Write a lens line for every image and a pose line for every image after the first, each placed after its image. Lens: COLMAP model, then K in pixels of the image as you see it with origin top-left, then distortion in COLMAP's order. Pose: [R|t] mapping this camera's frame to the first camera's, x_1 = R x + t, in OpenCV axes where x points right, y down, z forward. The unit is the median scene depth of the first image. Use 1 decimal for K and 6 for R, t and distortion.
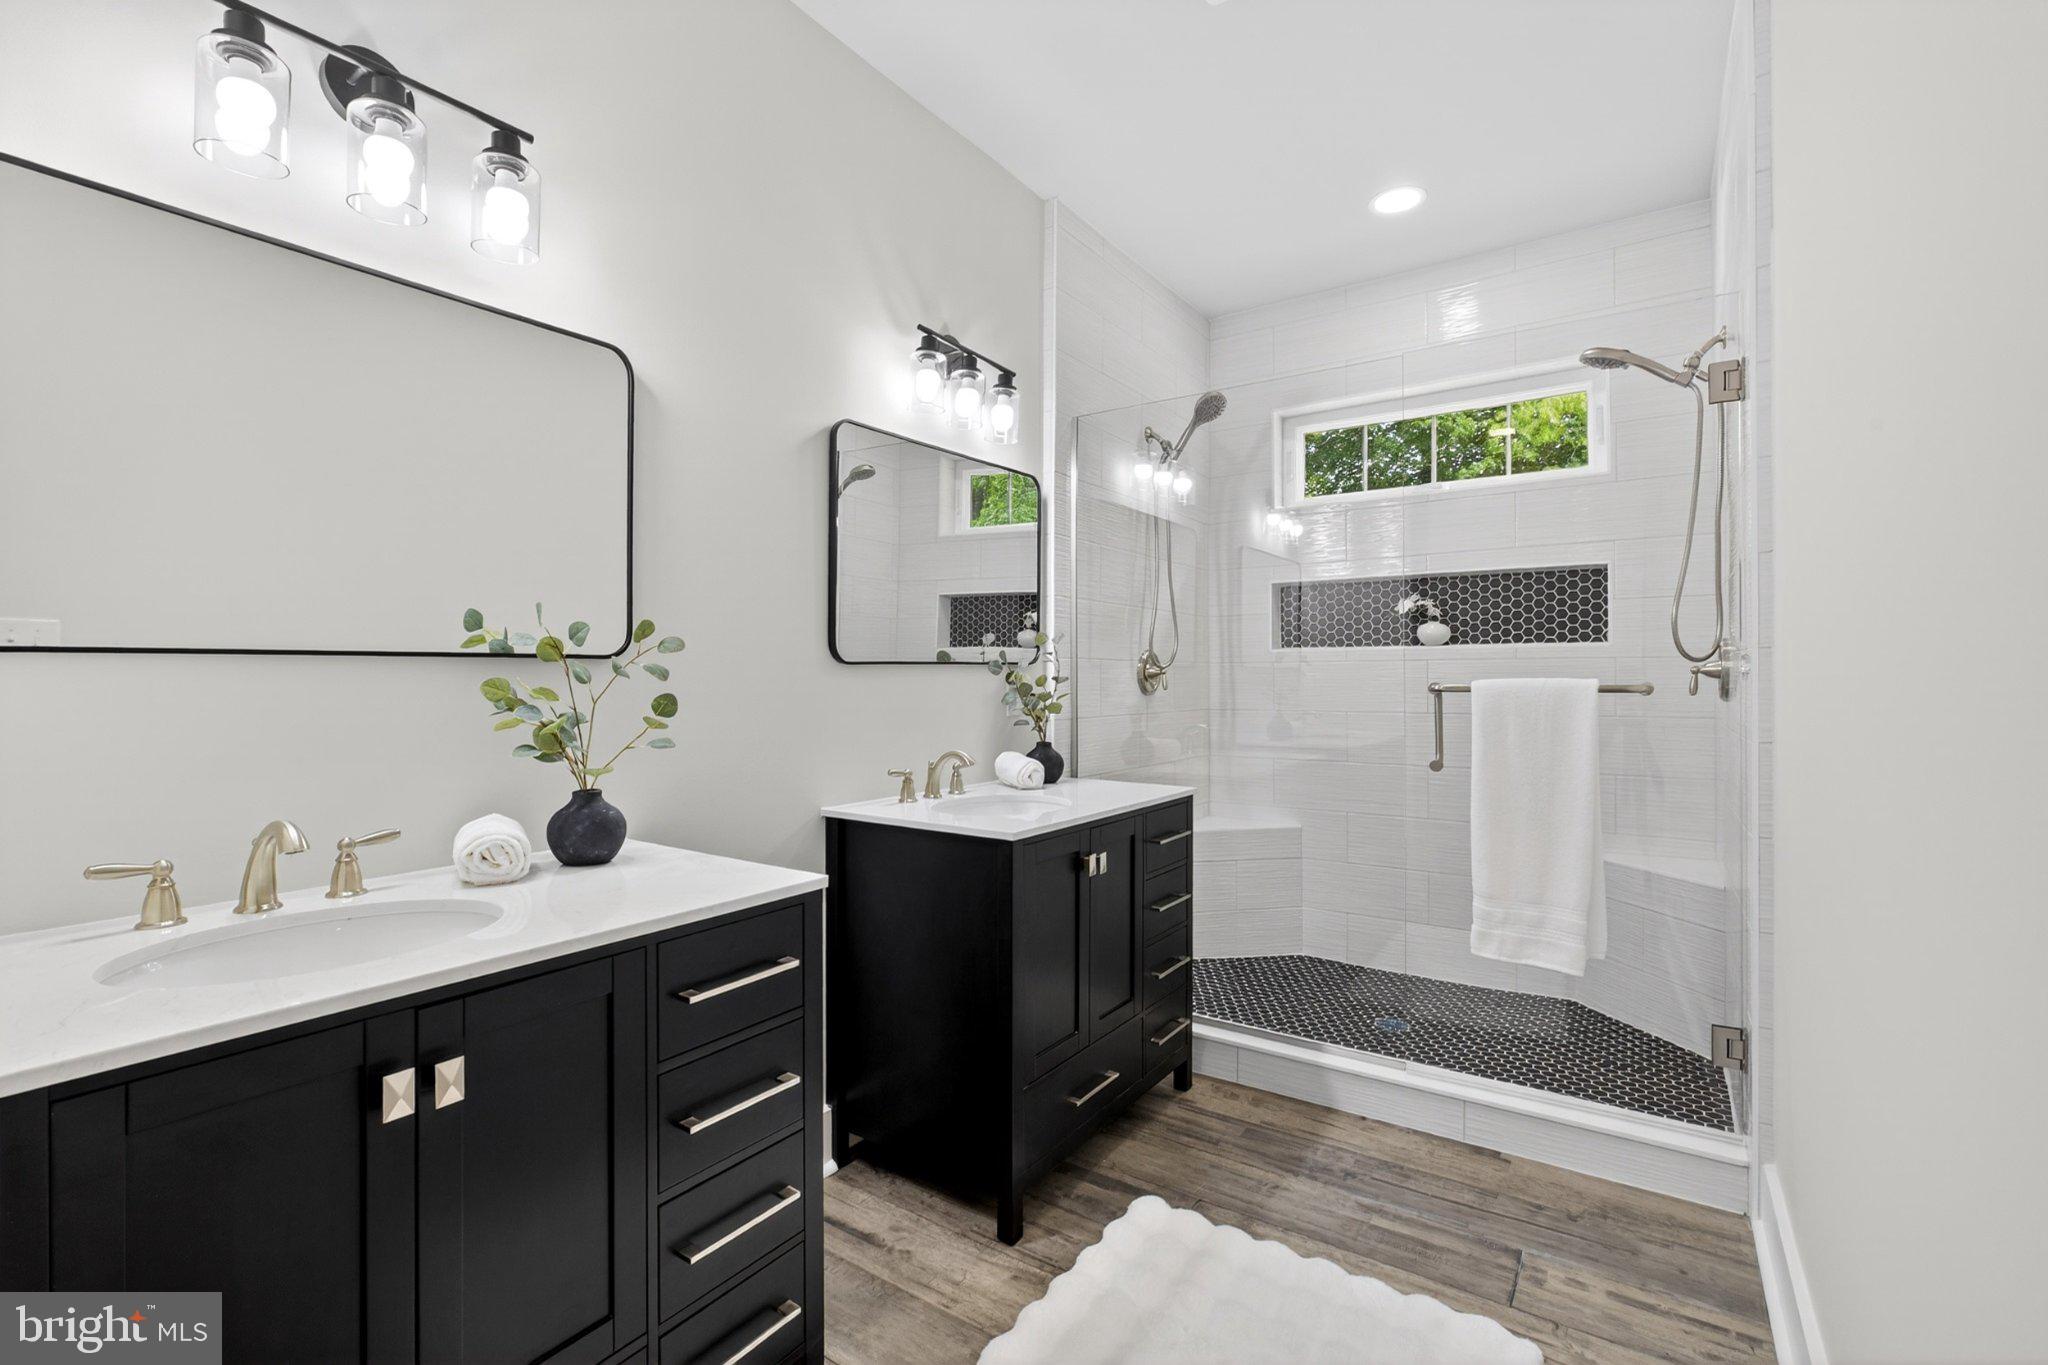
lens RADIAL K [[925.5, 0, 1015.8], [0, 925.5, 672.1], [0, 0, 1]] dist [-0.010450, 0.004473]
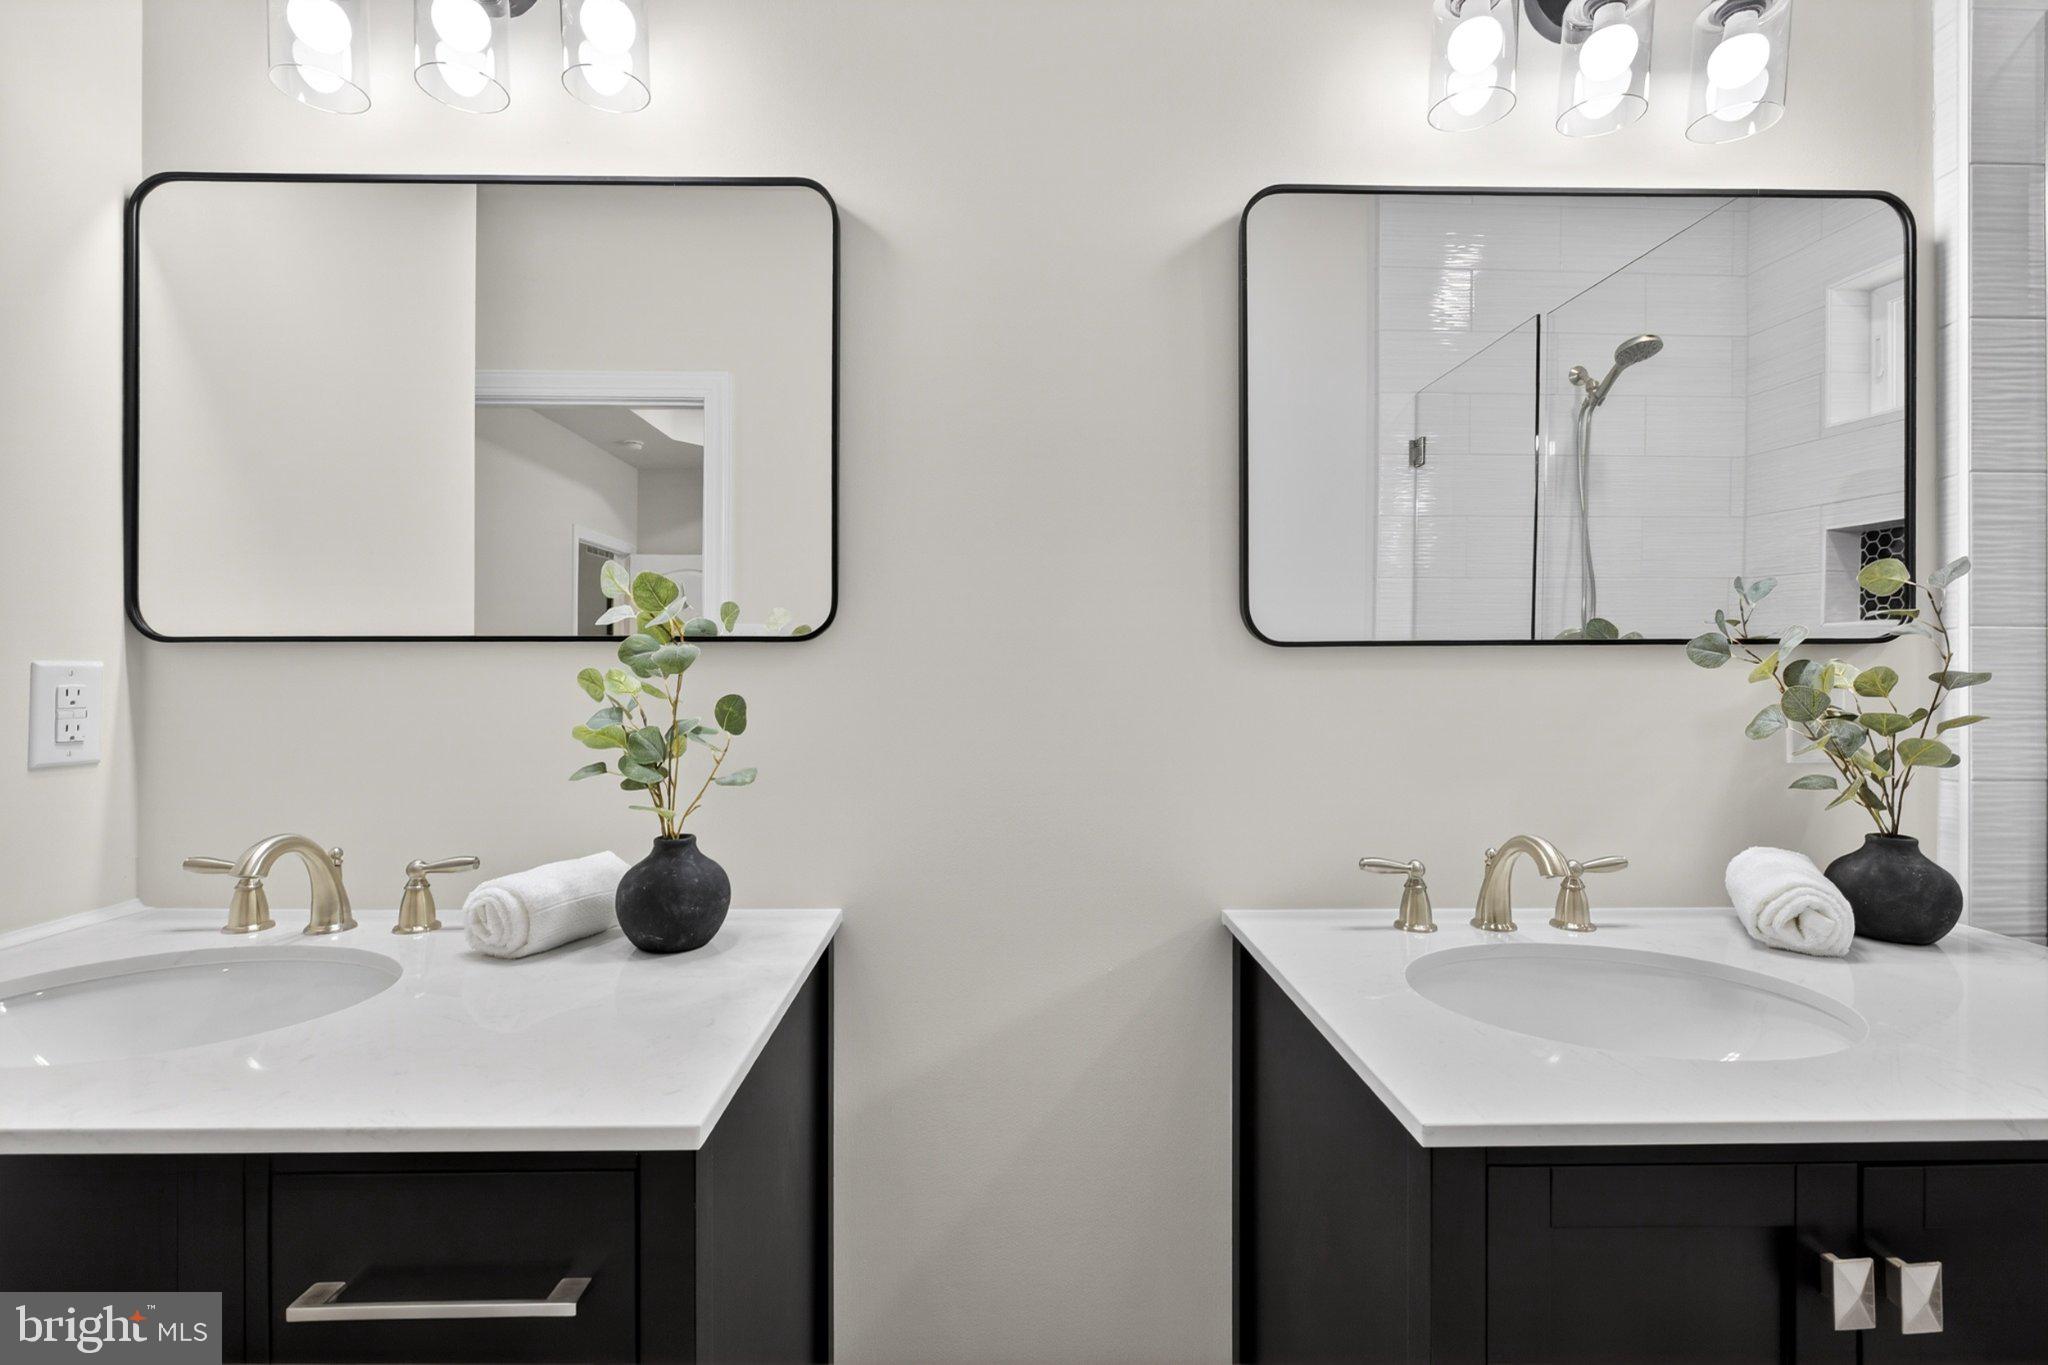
lens RADIAL K [[925.5, 0, 1021.5], [0, 925.5, 665.7], [0, 0, 1]] dist [-0.010450, 0.004473]
pose [[0.597083, -0.005801, -0.802159, 0.144722], [-0.001747, 0.999962, -0.008532, 0.007419], [0.802178, 0.006496, 0.597050, 0.539763]]
